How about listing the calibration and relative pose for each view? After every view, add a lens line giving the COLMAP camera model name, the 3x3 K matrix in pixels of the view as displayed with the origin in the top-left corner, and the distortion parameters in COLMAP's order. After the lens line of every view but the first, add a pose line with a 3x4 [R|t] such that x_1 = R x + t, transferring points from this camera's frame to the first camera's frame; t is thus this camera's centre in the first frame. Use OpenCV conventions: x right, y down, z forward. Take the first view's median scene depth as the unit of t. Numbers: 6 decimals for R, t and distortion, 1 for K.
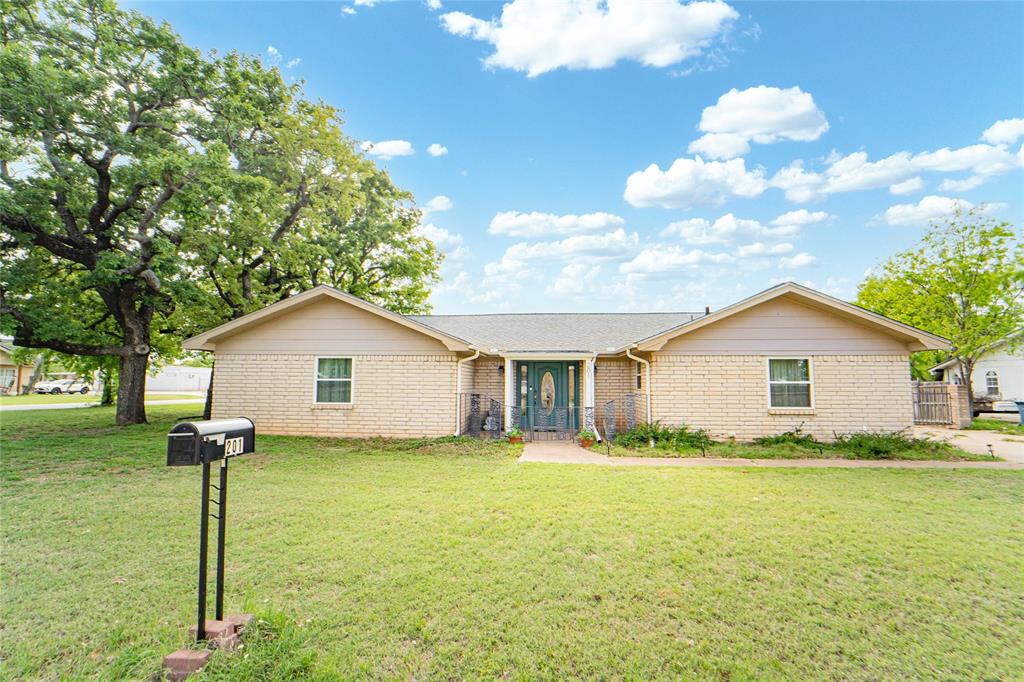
lens RADIAL K [[417.1, 0, 508.8], [0, 417.1, 346.8], [0, 0, 1]] dist [-0.028775, 0.000194]
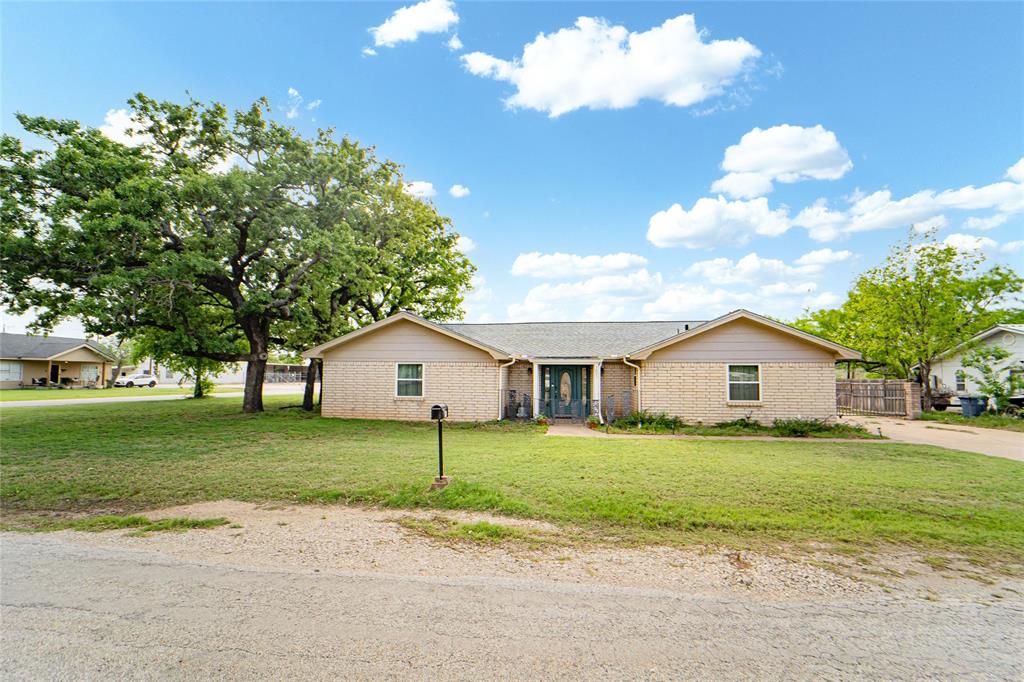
lens RADIAL K [[417.1, 0, 505.8], [0, 417.1, 345.5], [0, 0, 1]] dist [-0.028775, 0.000194]
pose [[0.998465, -0.003629, -0.055272, -0.024263], [0.004444, 0.999883, 0.014630, -0.051116], [0.055212, -0.014853, 0.998364, -0.353378]]
